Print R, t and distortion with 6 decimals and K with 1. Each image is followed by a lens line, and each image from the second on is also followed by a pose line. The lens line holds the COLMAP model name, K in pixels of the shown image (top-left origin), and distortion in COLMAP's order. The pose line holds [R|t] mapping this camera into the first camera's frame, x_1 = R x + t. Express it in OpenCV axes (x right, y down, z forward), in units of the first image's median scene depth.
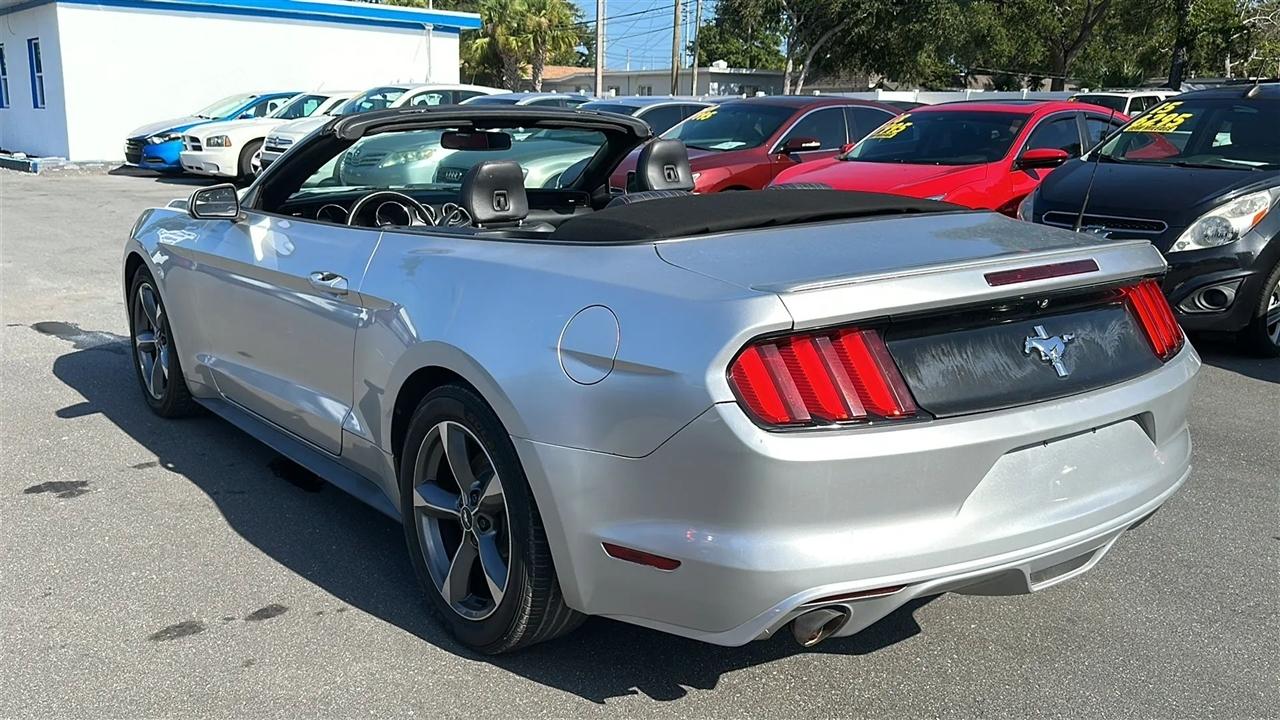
lens RADIAL K [[1150.8, 0, 636.0], [0, 1150.8, 382.8], [0, 0, 1]] dist [0.170978, -0.299331]
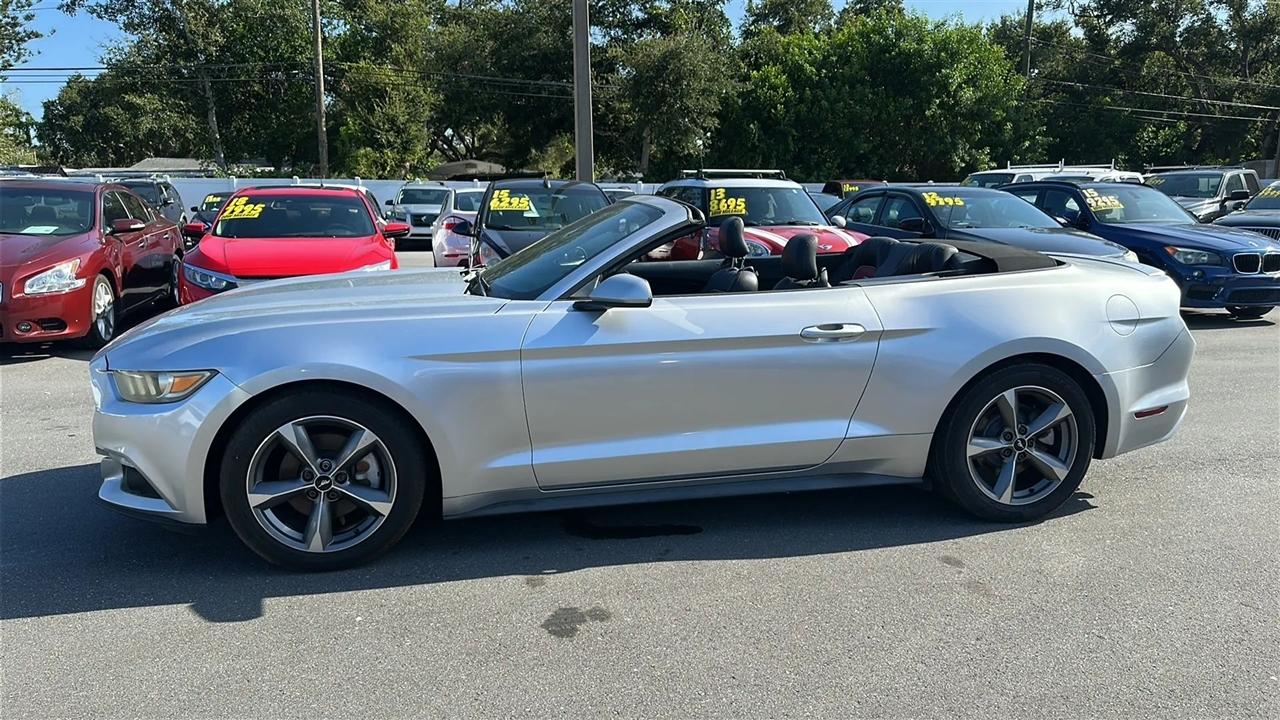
lens RADIAL K [[928.6, 0, 637.0], [0, 928.6, 368.7], [0, 0, 1]] dist [0.108409, -0.173811]
pose [[0.427214, -0.173816, 0.887286, -0.271294], [0.209590, 0.973655, 0.089821, -0.038831], [-0.879523, 0.147594, 0.452389, 0.151300]]
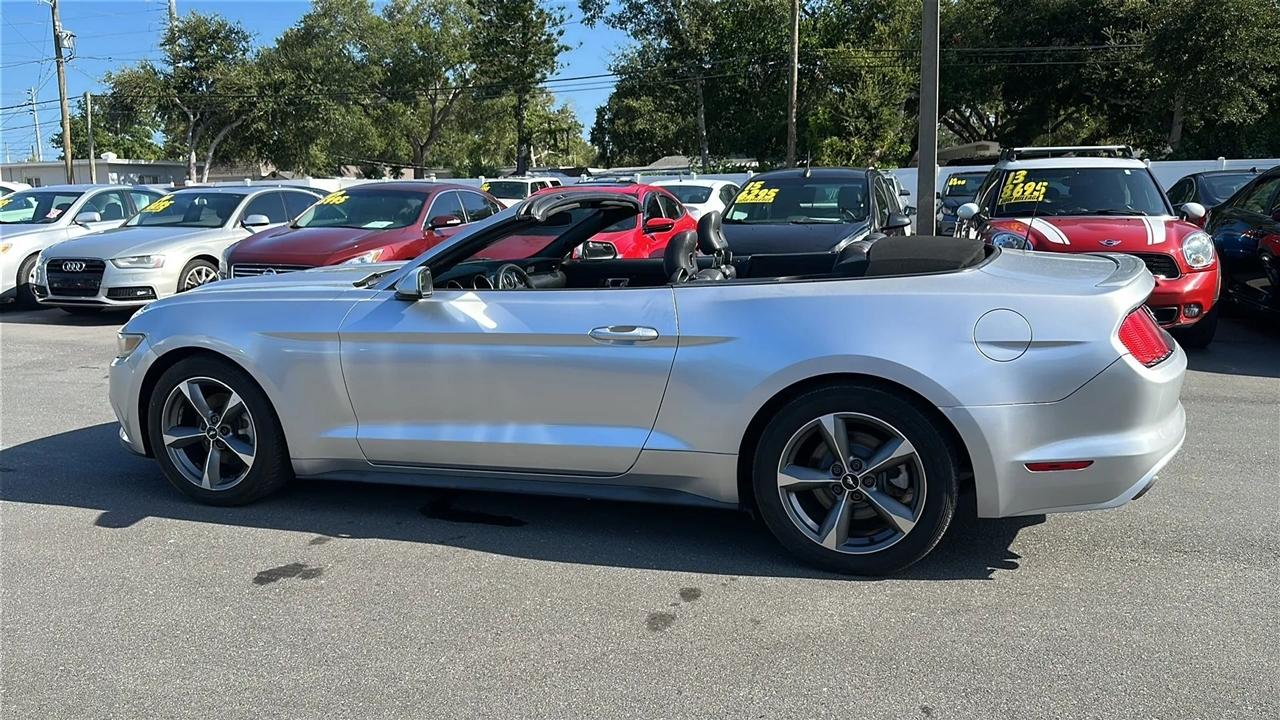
lens RADIAL K [[997.5, 0, 636.7], [0, 997.5, 386.2], [0, 0, 1]] dist [0.126182, -0.240627]
pose [[0.833584, -0.132188, 0.536343, -0.173017], [0.154277, 0.988021, 0.003732, -0.006767], [-0.530412, 0.079635, 0.843992, 0.021256]]
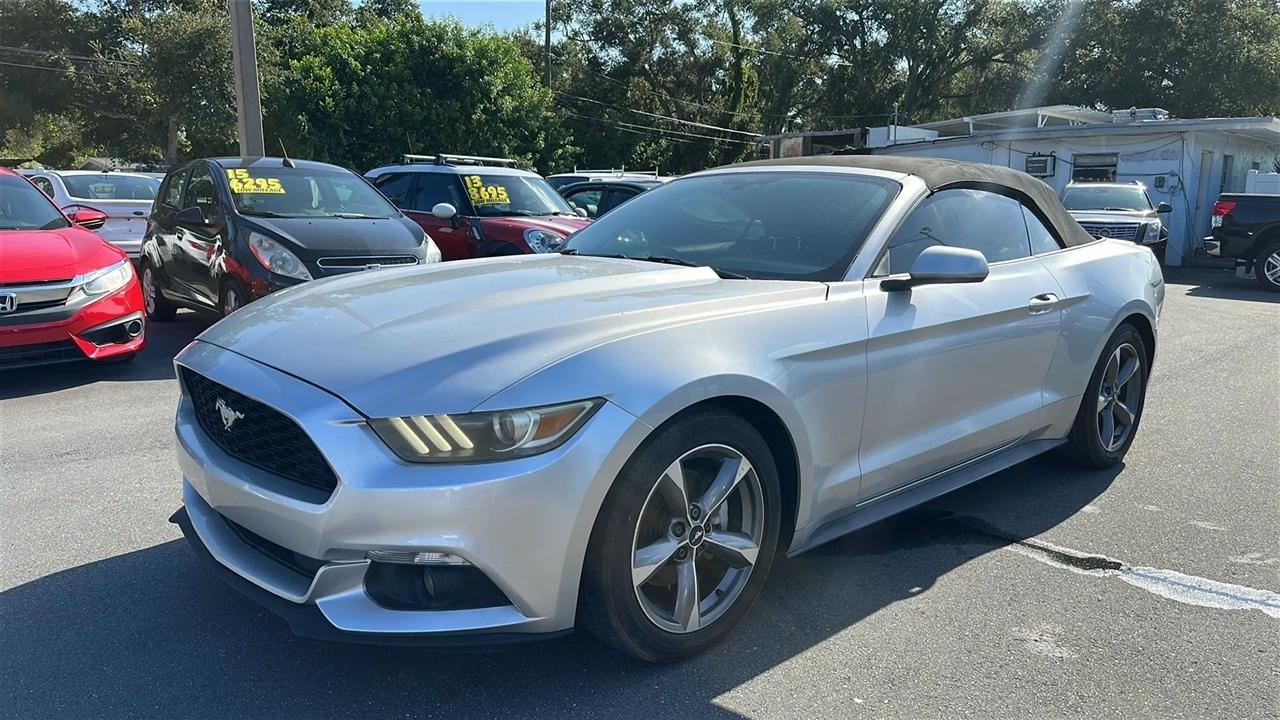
lens RADIAL K [[898.6, 0, 637.4], [0, 898.6, 372.2], [0, 0, 1]] dist [0.099645, -0.149192]
pose [[-0.094932, -0.195590, 0.976080, -0.259143], [0.213482, 0.953697, 0.211868, -0.068154], [-0.972324, 0.228489, -0.048781, 0.315947]]
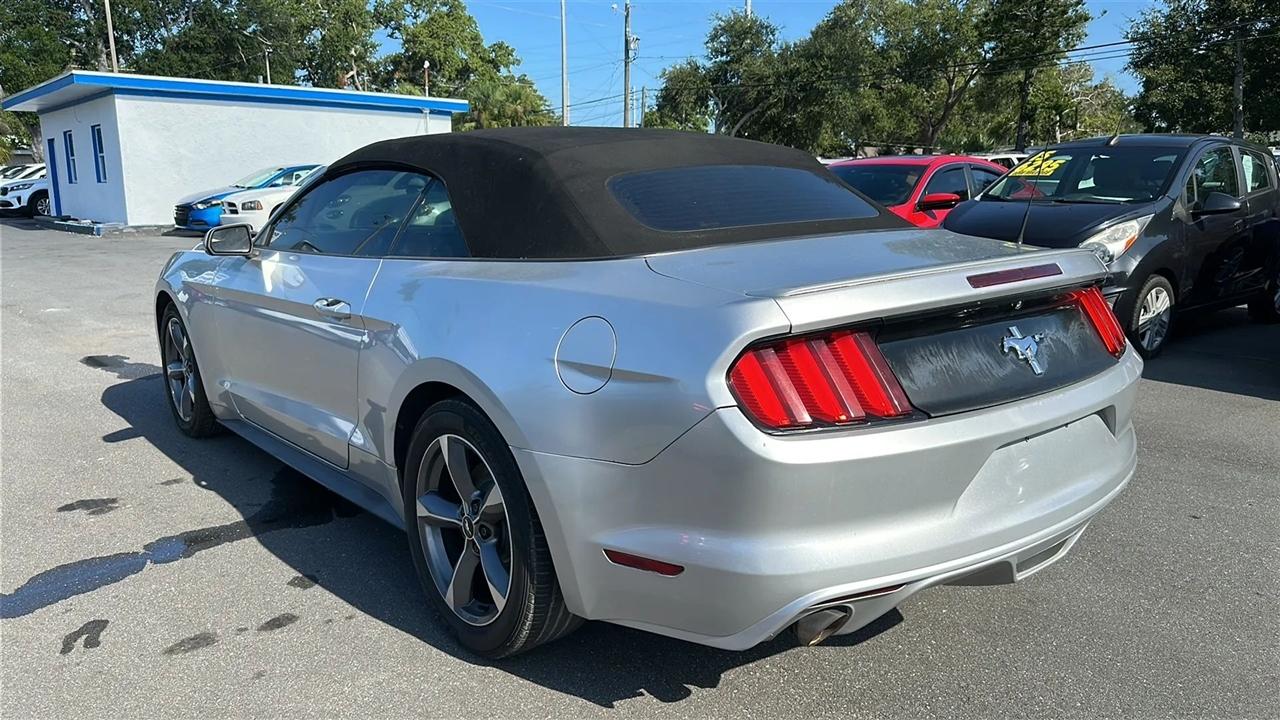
lens RADIAL K [[928.6, 0, 637.0], [0, 928.6, 368.7], [0, 0, 1]] dist [0.108409, -0.173811]
pose [[0.998856, -0.026261, 0.039952, -0.004335], [0.027447, 0.999189, -0.029446, 0.000674], [-0.039146, 0.030509, 0.998768, 0.026692]]
